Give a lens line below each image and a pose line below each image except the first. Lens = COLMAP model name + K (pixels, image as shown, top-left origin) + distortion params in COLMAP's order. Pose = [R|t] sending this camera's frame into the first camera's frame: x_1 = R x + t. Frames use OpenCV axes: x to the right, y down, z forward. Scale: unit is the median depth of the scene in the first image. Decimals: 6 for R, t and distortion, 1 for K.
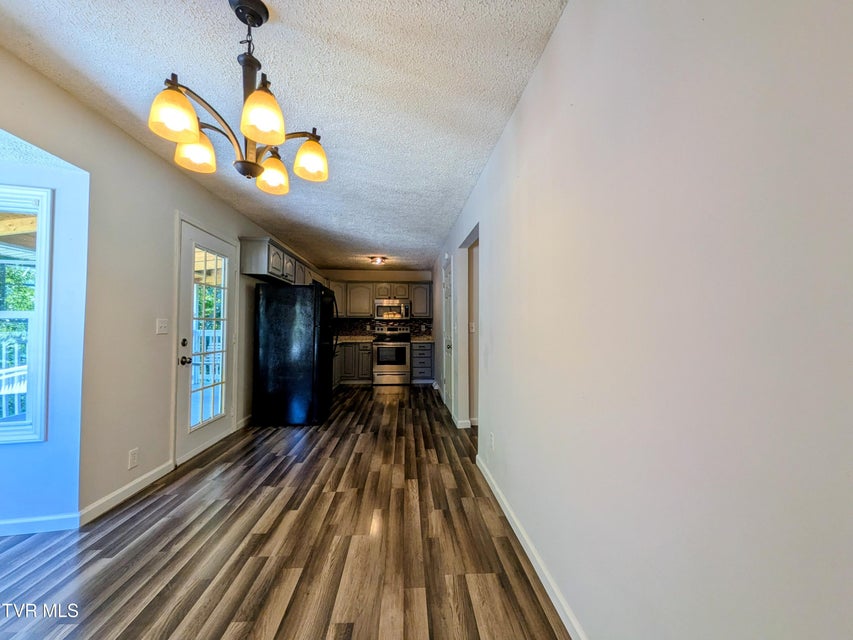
lens RADIAL K [[329.4, 0, 422.4], [0, 329.4, 320.9], [0, 0, 1]] dist [0.007676, -0.000446]
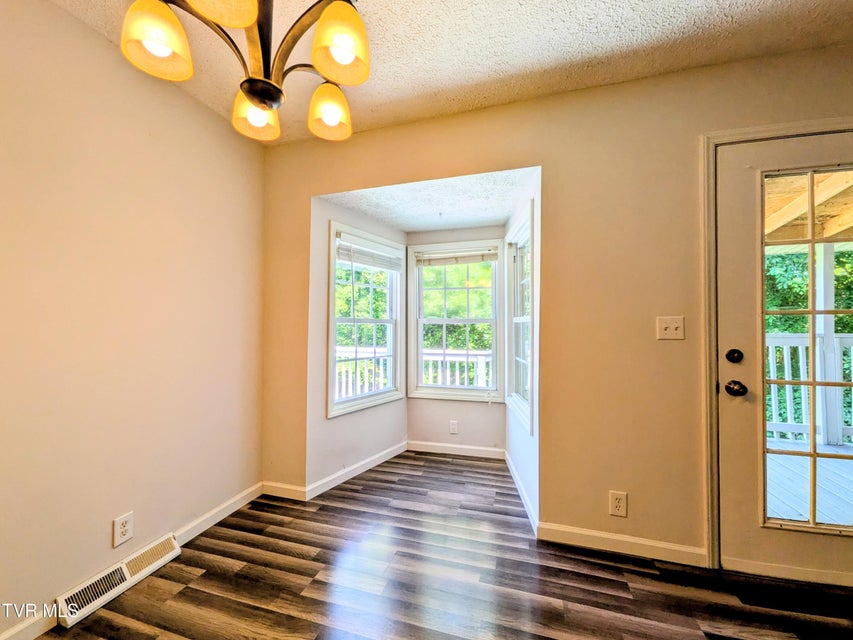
lens RADIAL K [[341.9, 0, 430.1], [0, 341.9, 321.8], [0, 0, 1]] dist [0.017592, -0.005935]
pose [[-0.332426, -0.015754, -0.942998, 0.011480], [0.020357, 0.999508, -0.023874, 0.010411], [0.942910, -0.027134, -0.331941, 0.754782]]
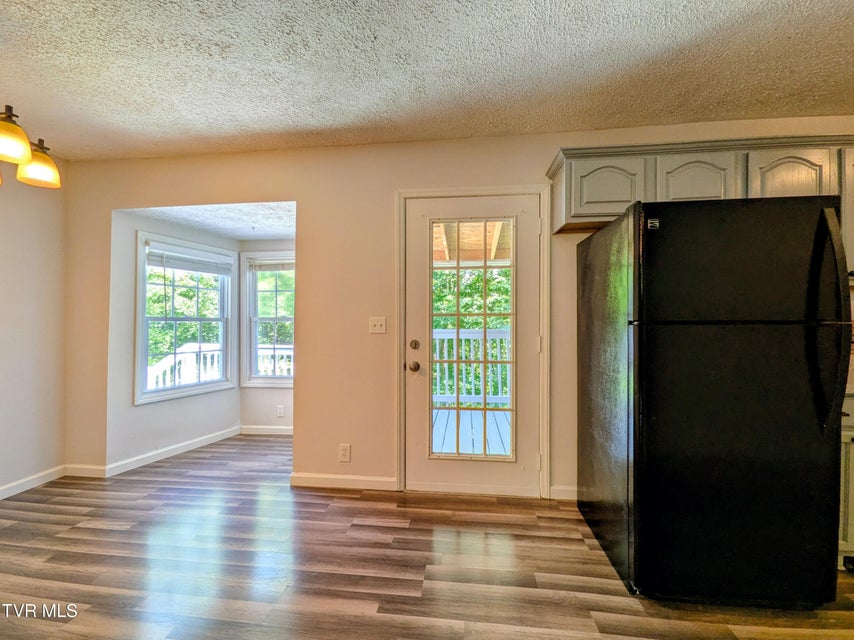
lens RADIAL K [[342.3, 0, 430.6], [0, 342.3, 321.8], [0, 0, 1]] dist [0.017592, -0.005935]
pose [[-0.162256, -0.008524, -0.986712, 0.127563], [0.022998, 0.999658, -0.012418, 0.021350], [0.986481, -0.024707, -0.162004, 1.259735]]
